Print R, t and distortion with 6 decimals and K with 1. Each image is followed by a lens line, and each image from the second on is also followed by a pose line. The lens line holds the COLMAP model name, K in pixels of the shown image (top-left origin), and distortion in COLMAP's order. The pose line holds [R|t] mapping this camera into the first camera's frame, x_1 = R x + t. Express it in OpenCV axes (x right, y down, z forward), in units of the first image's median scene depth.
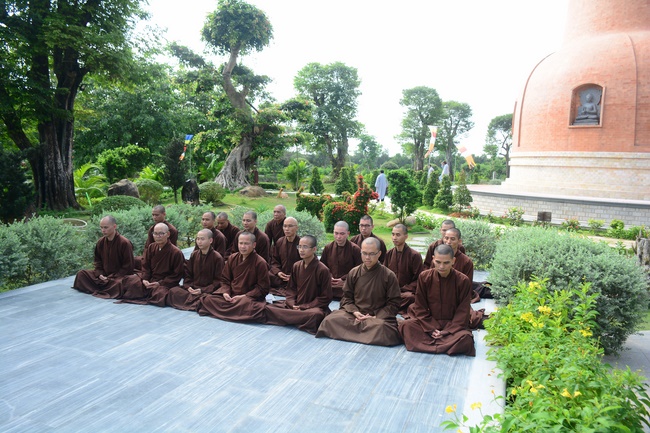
lens RADIAL K [[510.6, 0, 325.0], [0, 510.6, 216.5], [0, 0, 1]] dist [-0.140024, 0.097126]
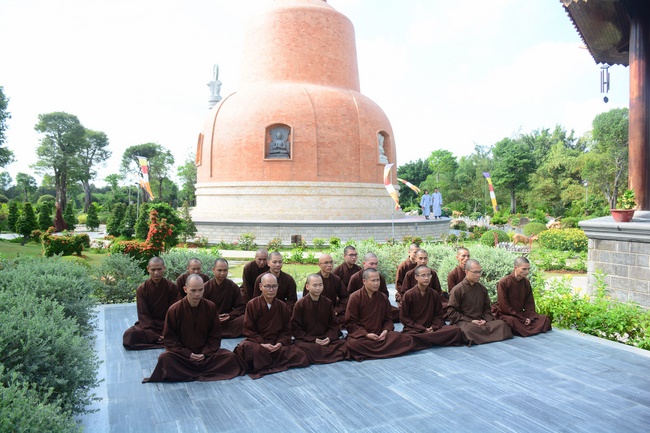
lens RADIAL K [[510.6, 0, 325.0], [0, 510.6, 216.5], [0, 0, 1]] dist [-0.140024, 0.097126]
pose [[0.696795, -0.048453, 0.715632, -0.260638], [0.088900, 0.995857, -0.019135, -0.017275], [-0.711740, 0.076953, 0.698215, 0.097393]]
